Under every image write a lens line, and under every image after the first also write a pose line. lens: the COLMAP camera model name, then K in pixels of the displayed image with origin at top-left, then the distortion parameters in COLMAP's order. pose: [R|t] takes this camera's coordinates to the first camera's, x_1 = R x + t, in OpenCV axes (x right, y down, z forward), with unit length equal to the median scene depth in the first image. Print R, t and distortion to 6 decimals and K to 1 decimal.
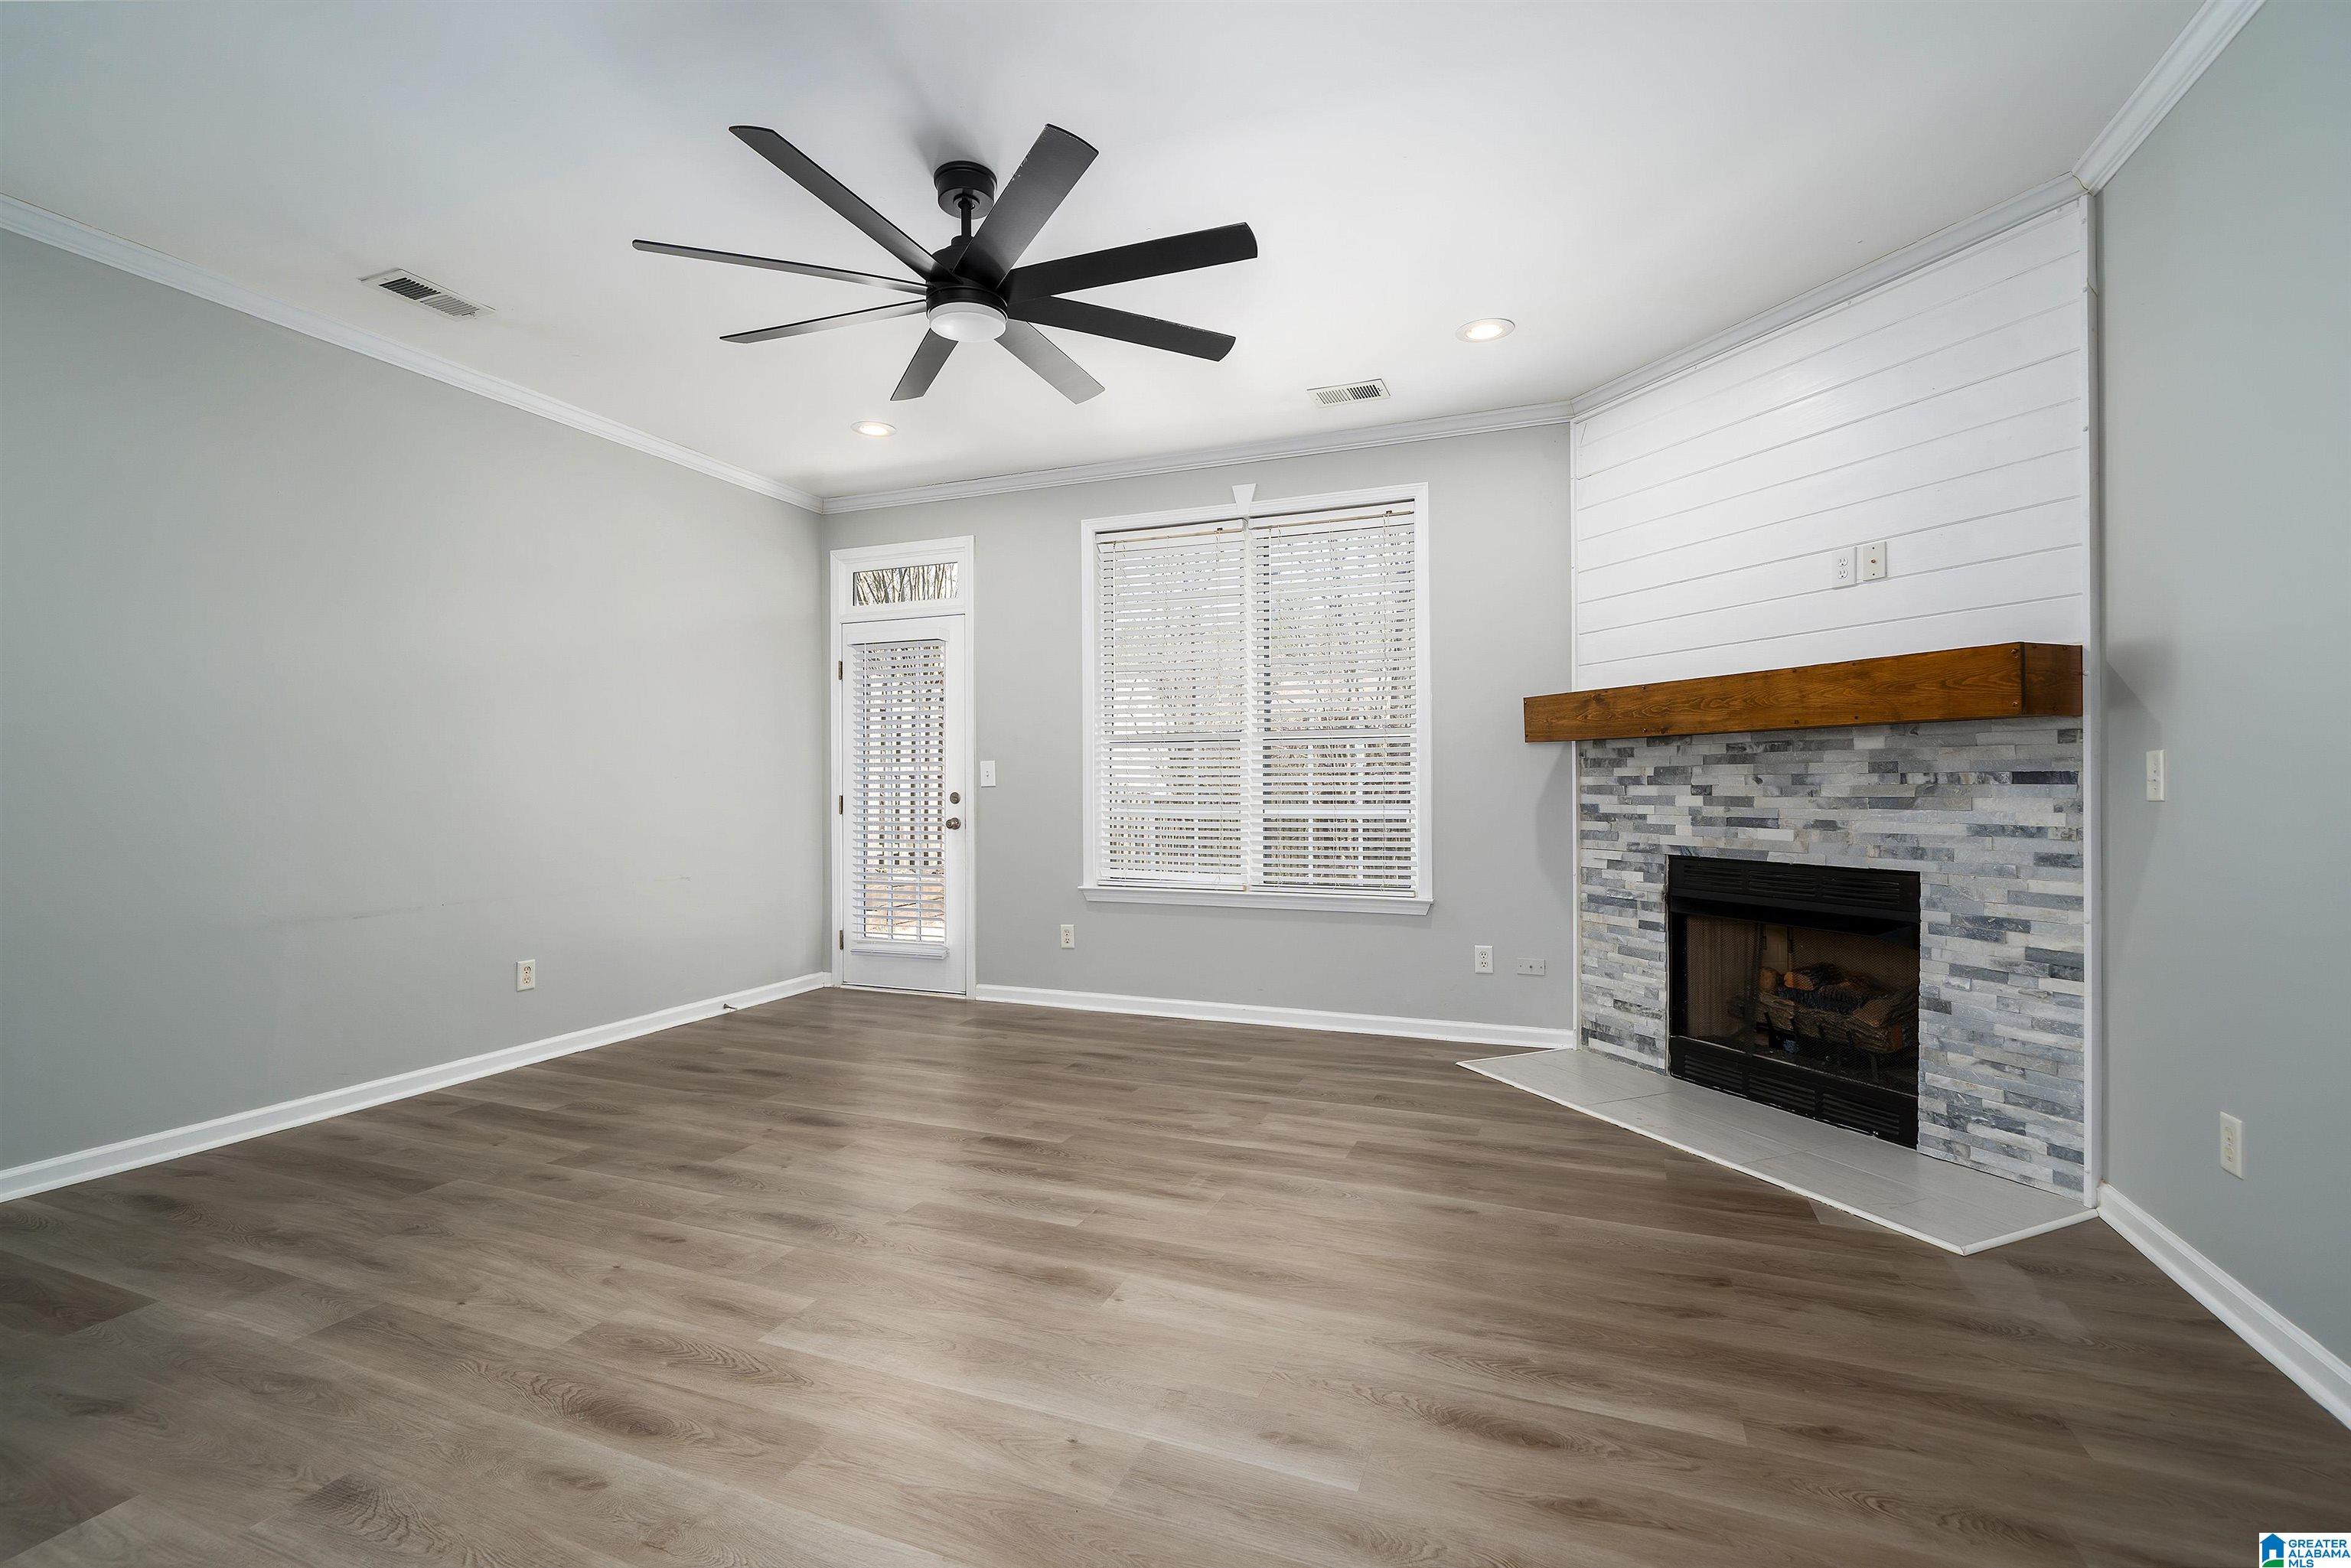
lens RADIAL K [[1055.2, 0, 1158.5], [0, 1055.2, 784.5], [0, 0, 1]] dist [-0.001280, 0.000056]
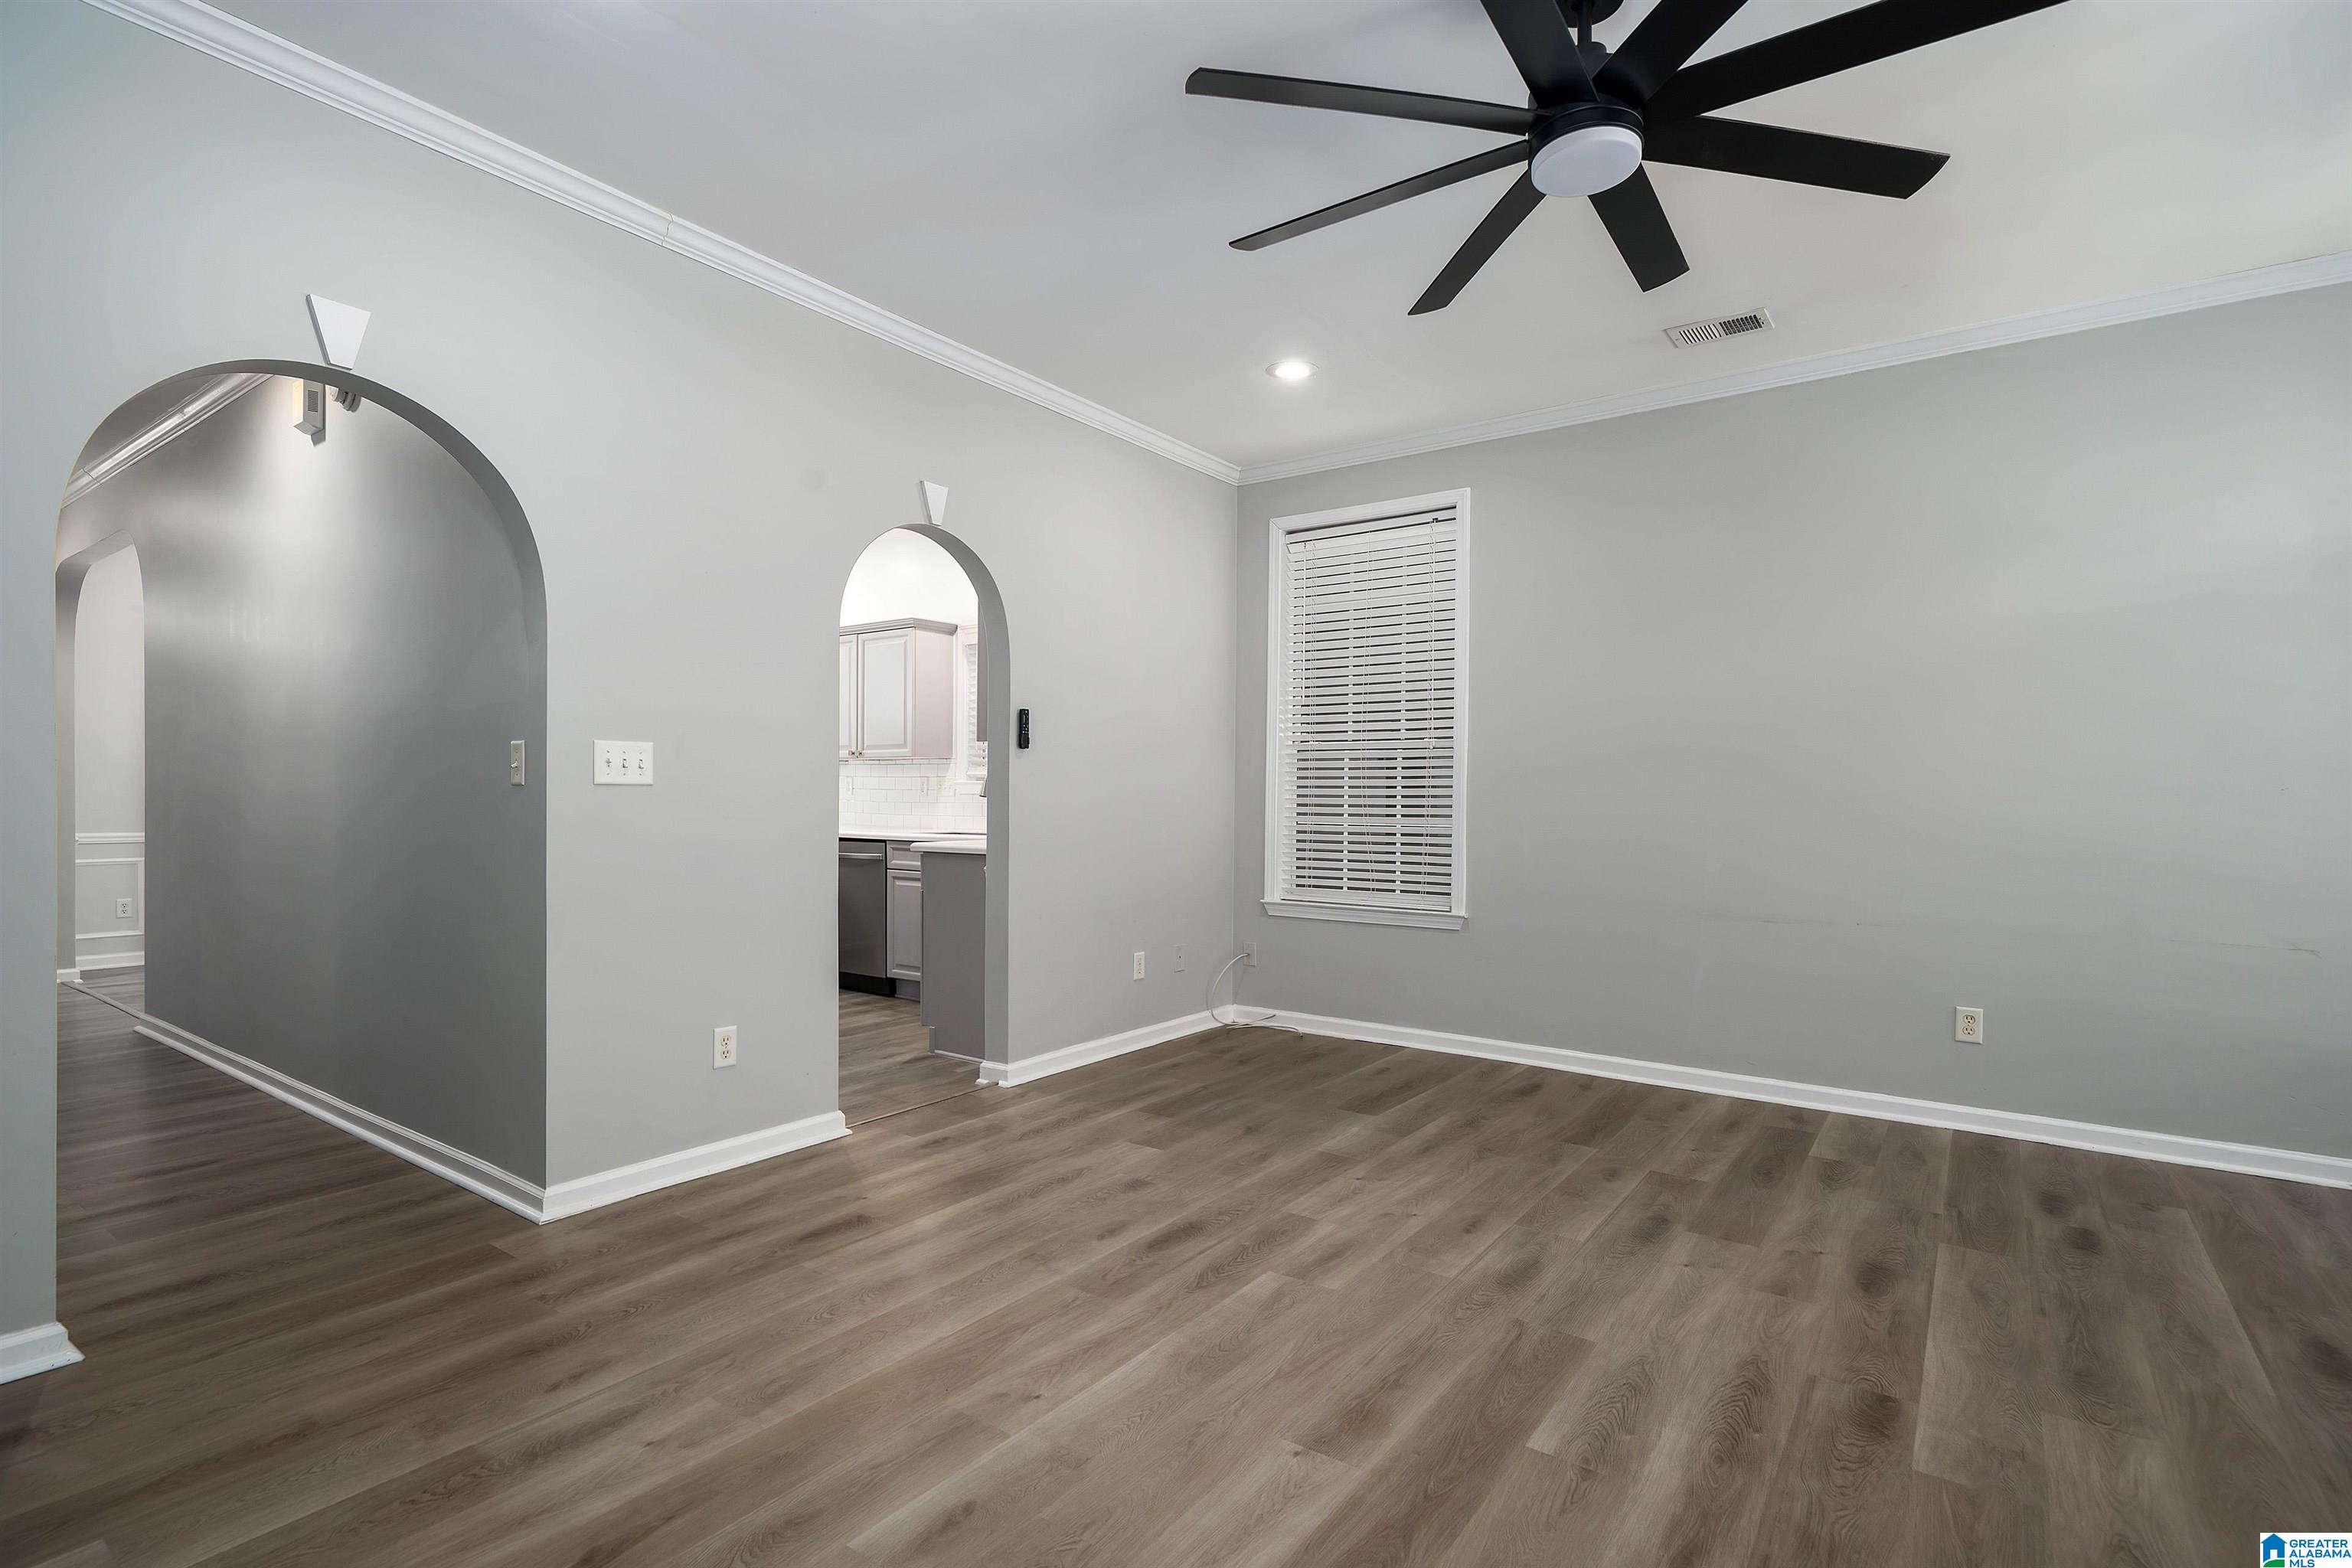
lens RADIAL K [[1127.5, 0, 1167.4], [0, 1127.5, 790.4], [0, 0, 1]] dist [0.001422, -0.000112]
pose [[-0.239878, -0.002213, -0.970801, 0.483180], [-0.006158, 0.999981, -0.000758, -0.002630], [0.970784, 0.005796, -0.239887, 0.665404]]
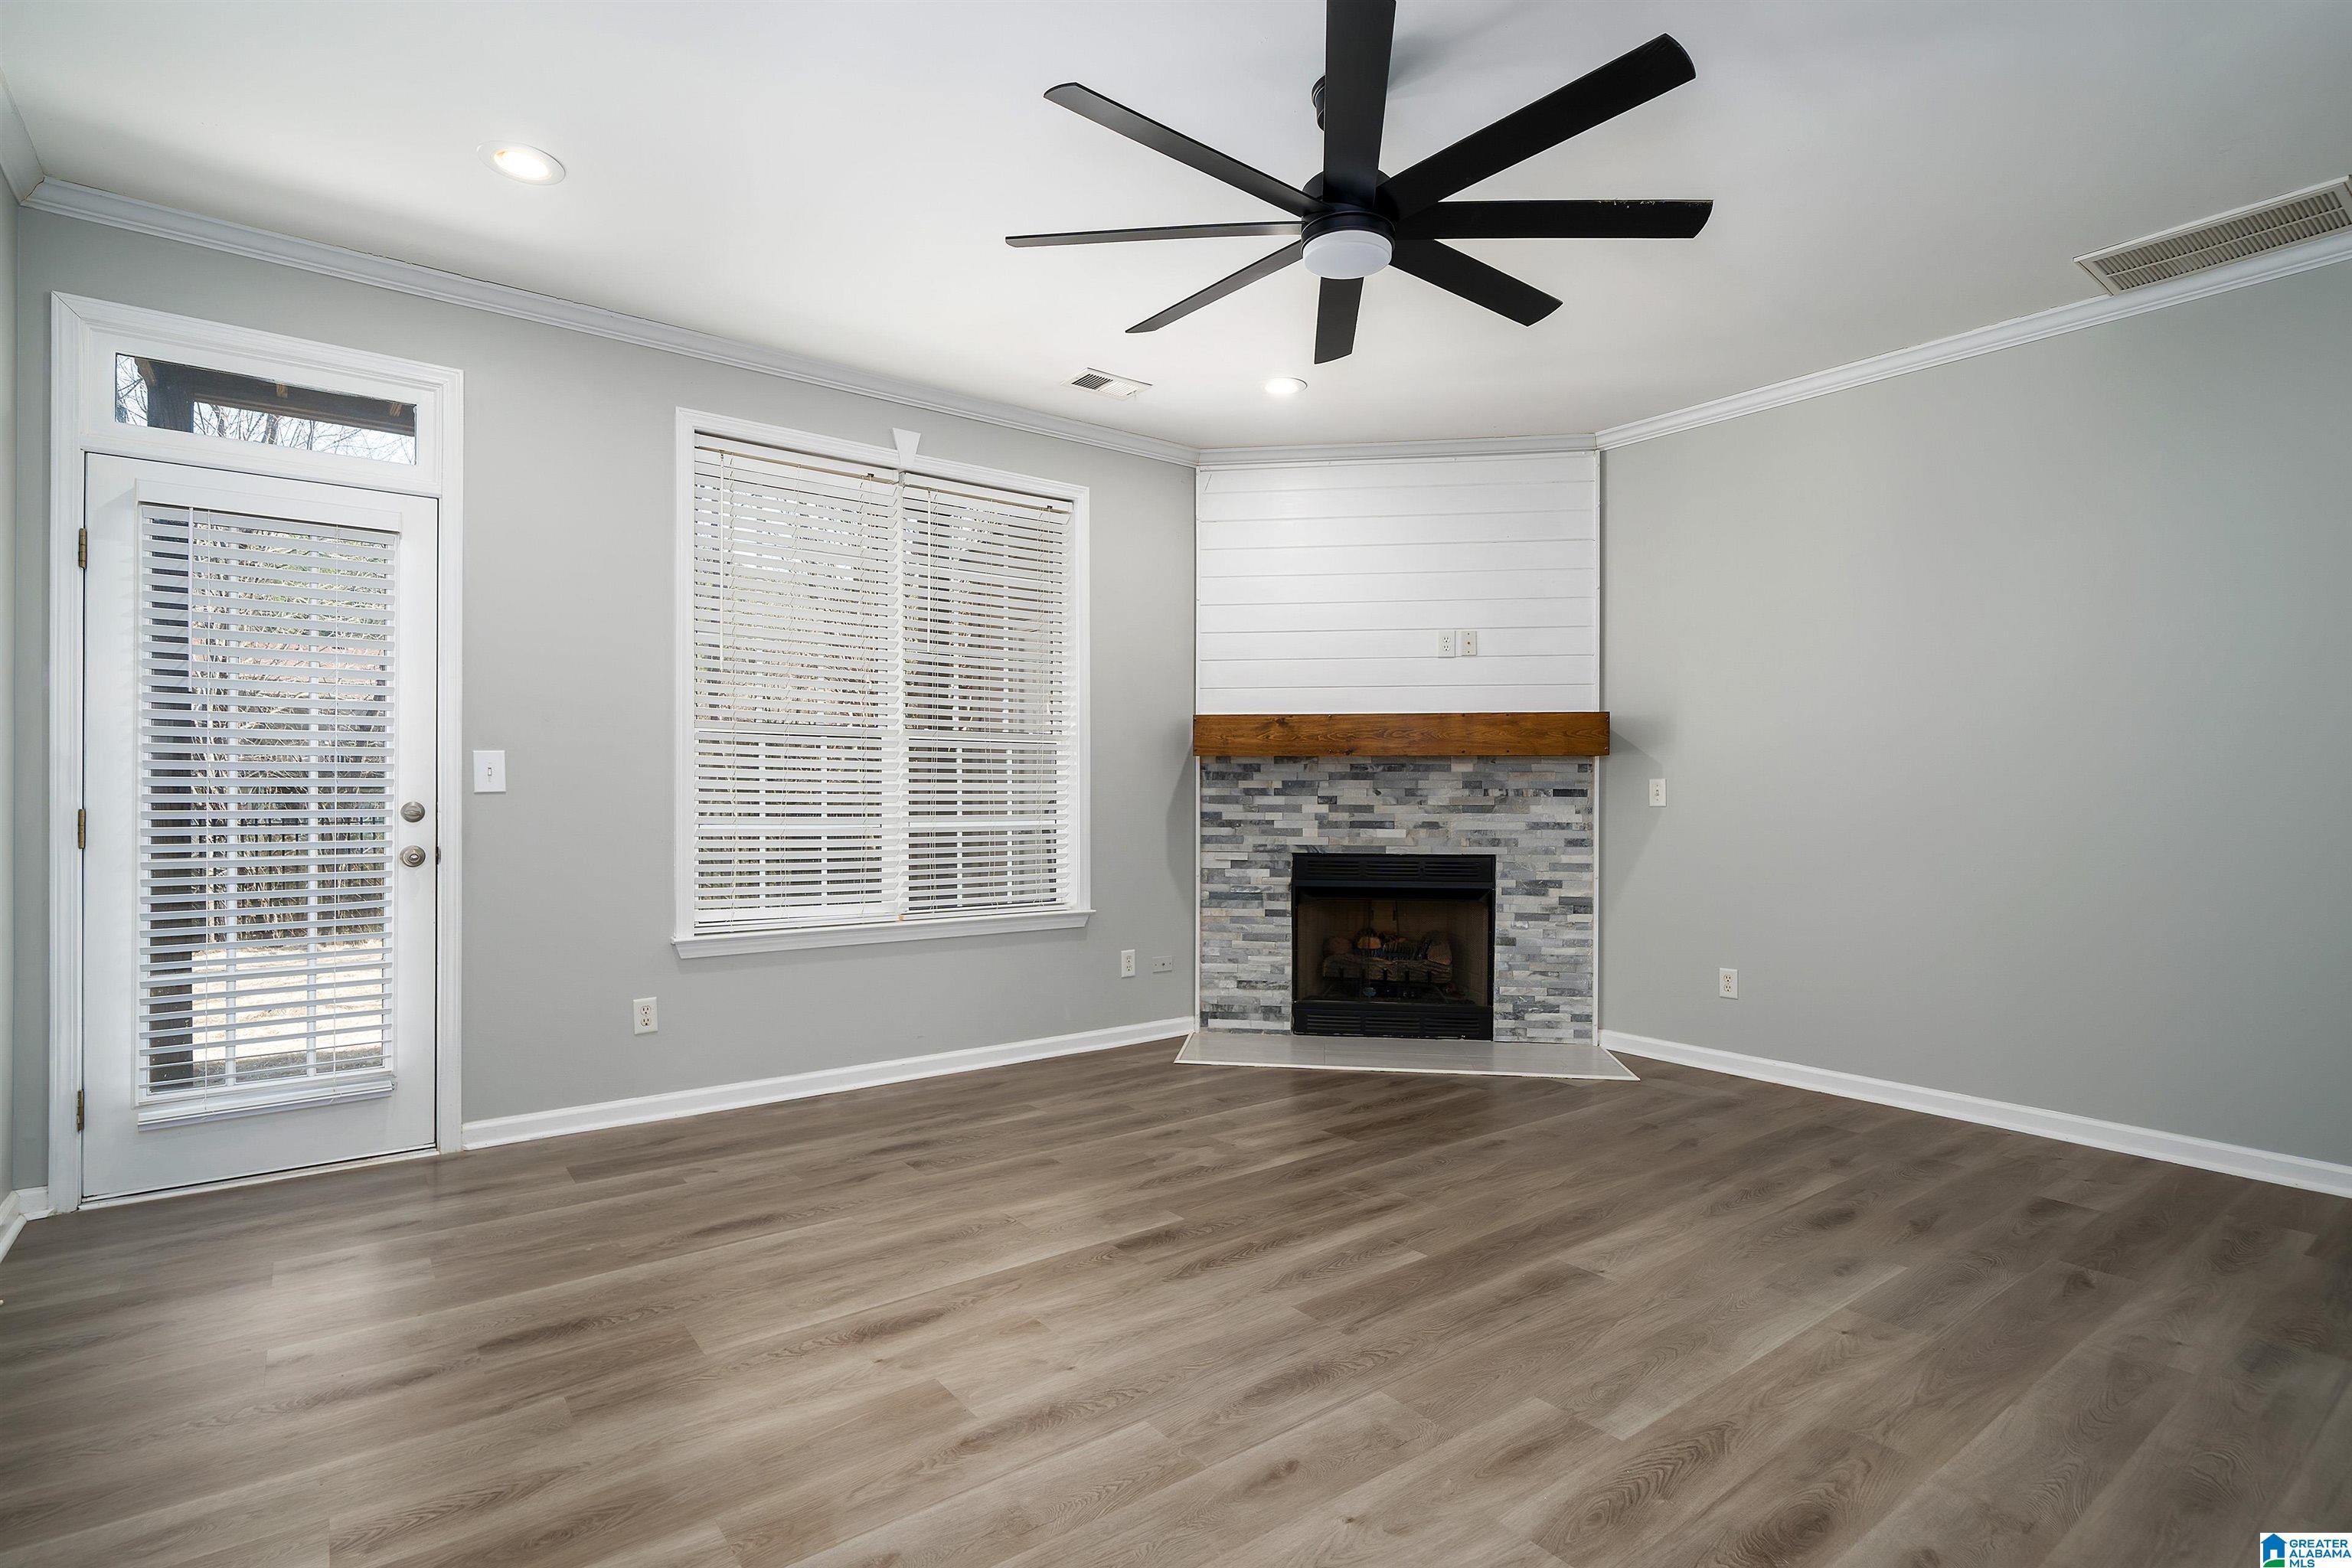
lens RADIAL K [[1149.5, 0, 1172.7], [0, 1149.5, 789.1], [0, 0, 1]] dist [0.000271, 0.000026]
pose [[0.505354, 0.008610, 0.862869, -0.772182], [-0.006357, 0.999960, -0.006255, 0.002048], [-0.862889, -0.002325, 0.505389, 0.472965]]
